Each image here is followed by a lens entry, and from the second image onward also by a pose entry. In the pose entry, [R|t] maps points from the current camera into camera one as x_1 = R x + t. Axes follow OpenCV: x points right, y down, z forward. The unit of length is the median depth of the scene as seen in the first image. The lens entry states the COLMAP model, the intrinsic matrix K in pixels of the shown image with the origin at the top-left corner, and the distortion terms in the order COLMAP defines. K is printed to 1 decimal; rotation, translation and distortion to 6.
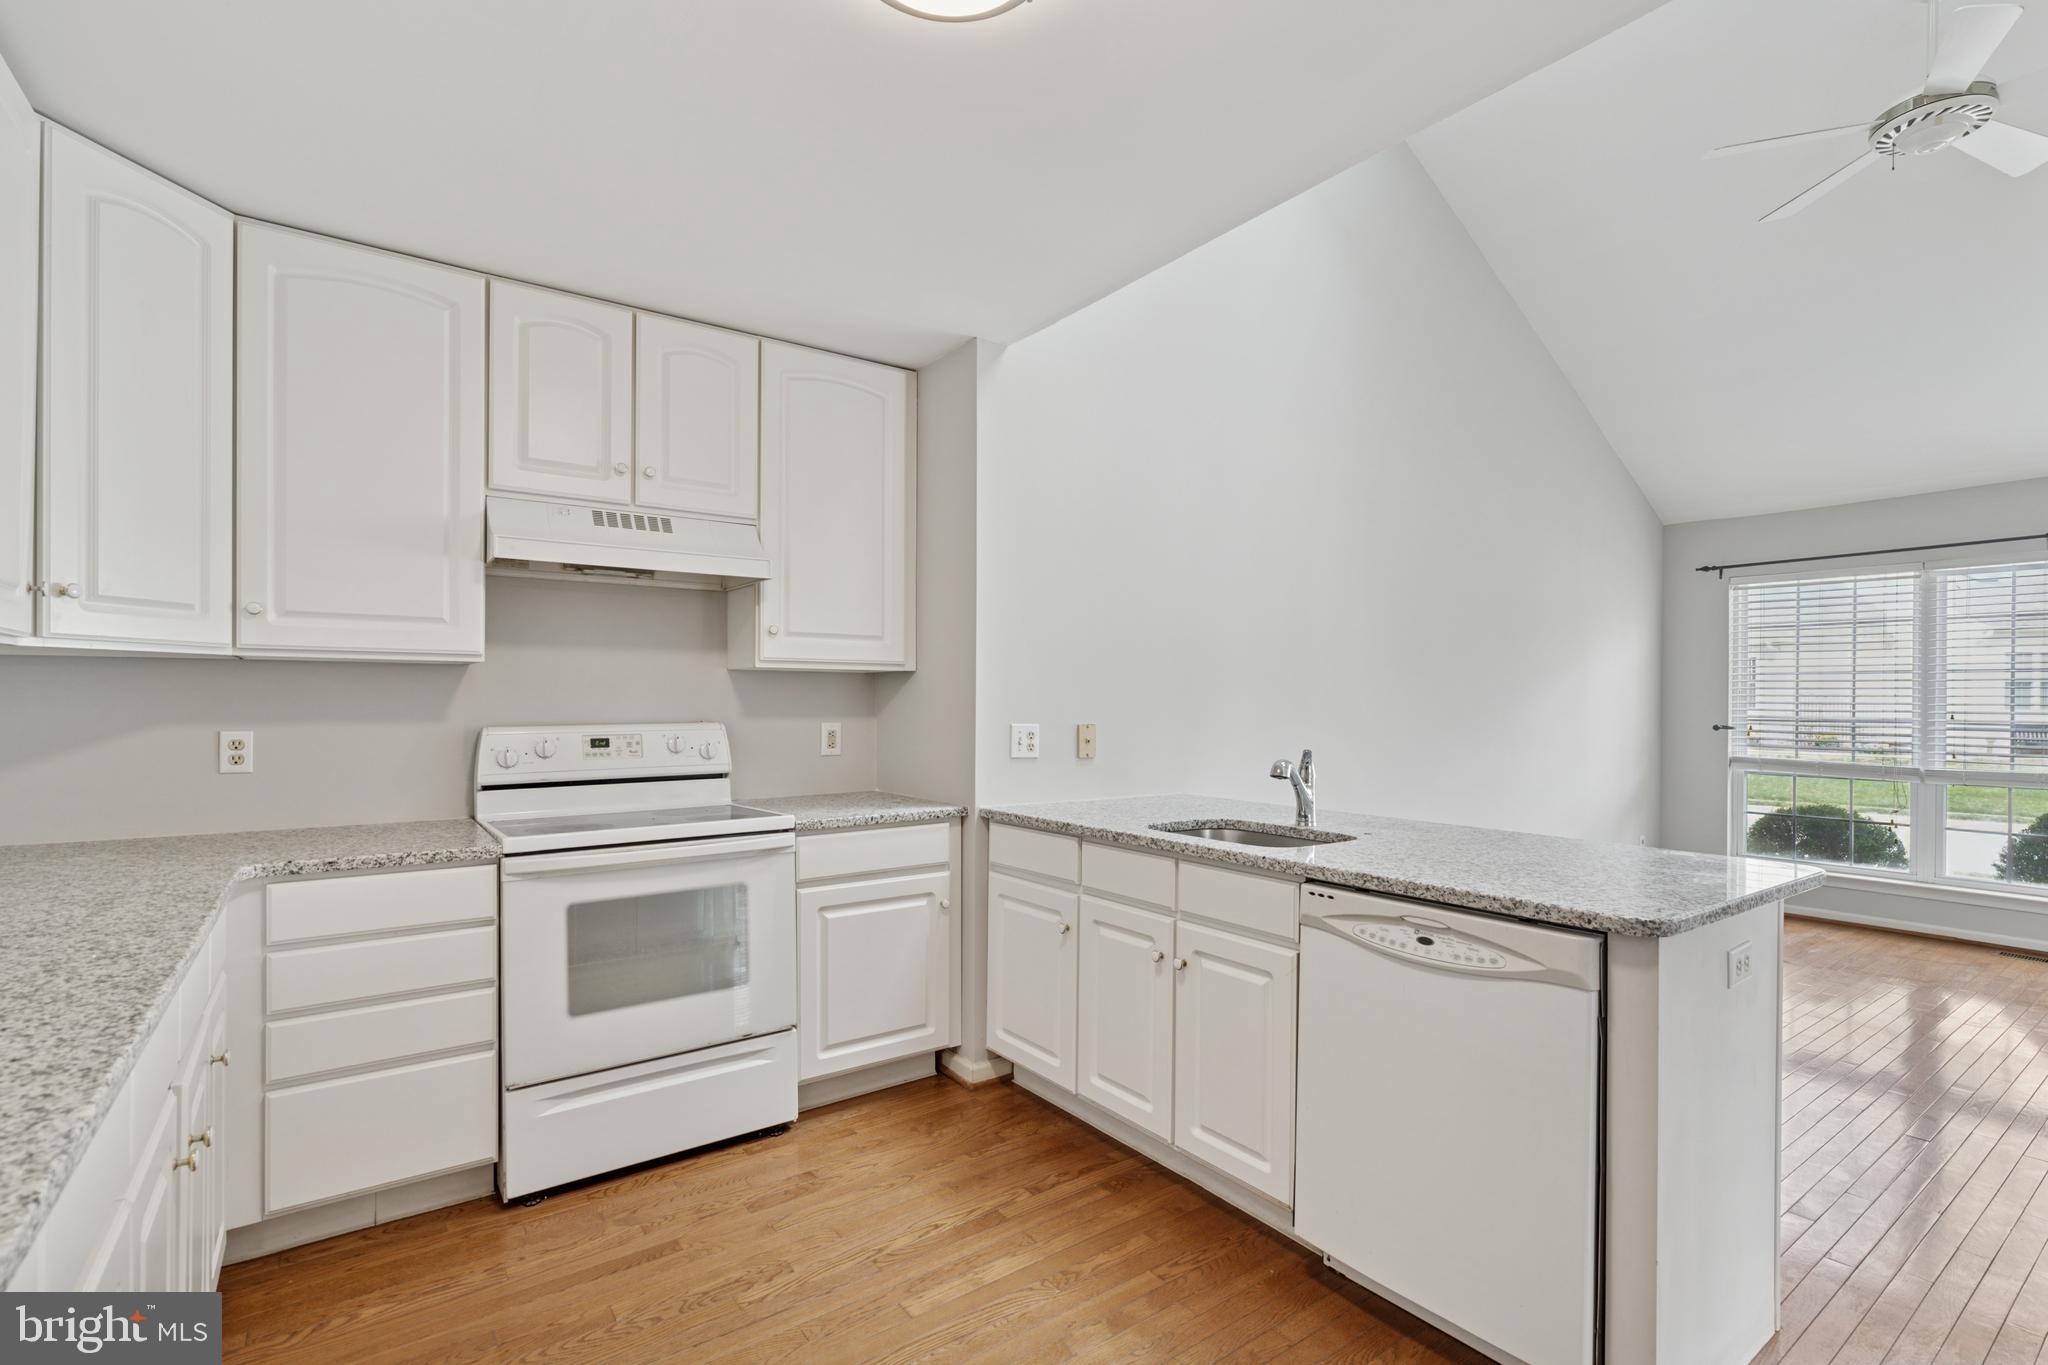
lens RADIAL K [[936.6, 0, 1019.4], [0, 936.6, 691.5], [0, 0, 1]] dist [-0.000773, 0.000844]
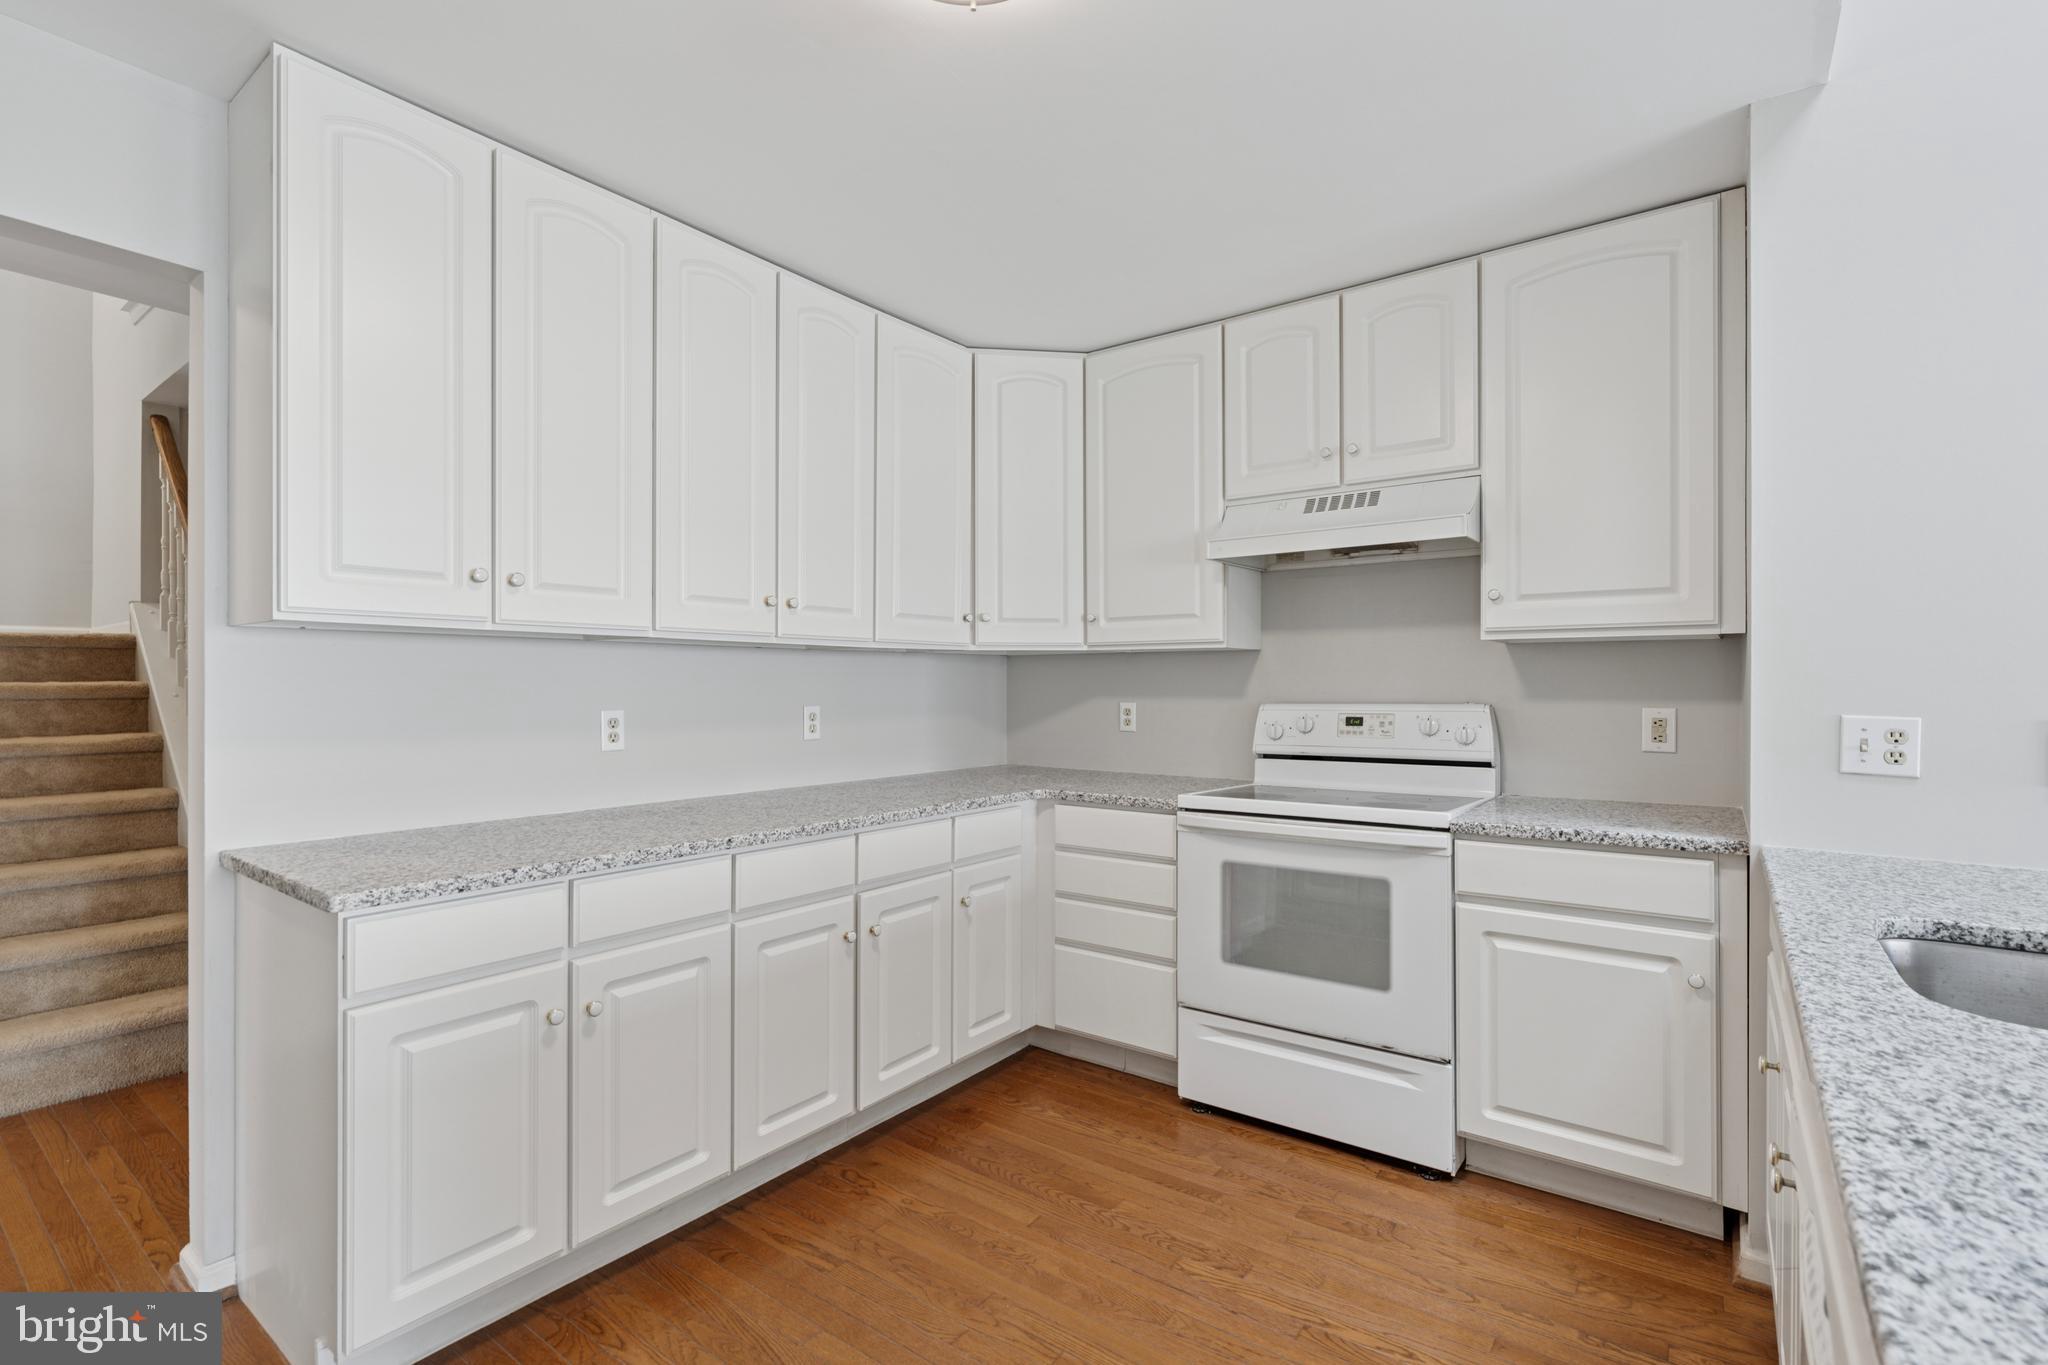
lens RADIAL K [[938.7, 0, 1028.5], [0, 938.7, 674.1], [0, 0, 1]] dist [0.002368, 0.000918]
pose [[0.308038, -0.012556, -0.951291, 0.449895], [0.012371, 0.999881, -0.009192, 0.009056], [0.951294, -0.008937, 0.308157, 0.372768]]
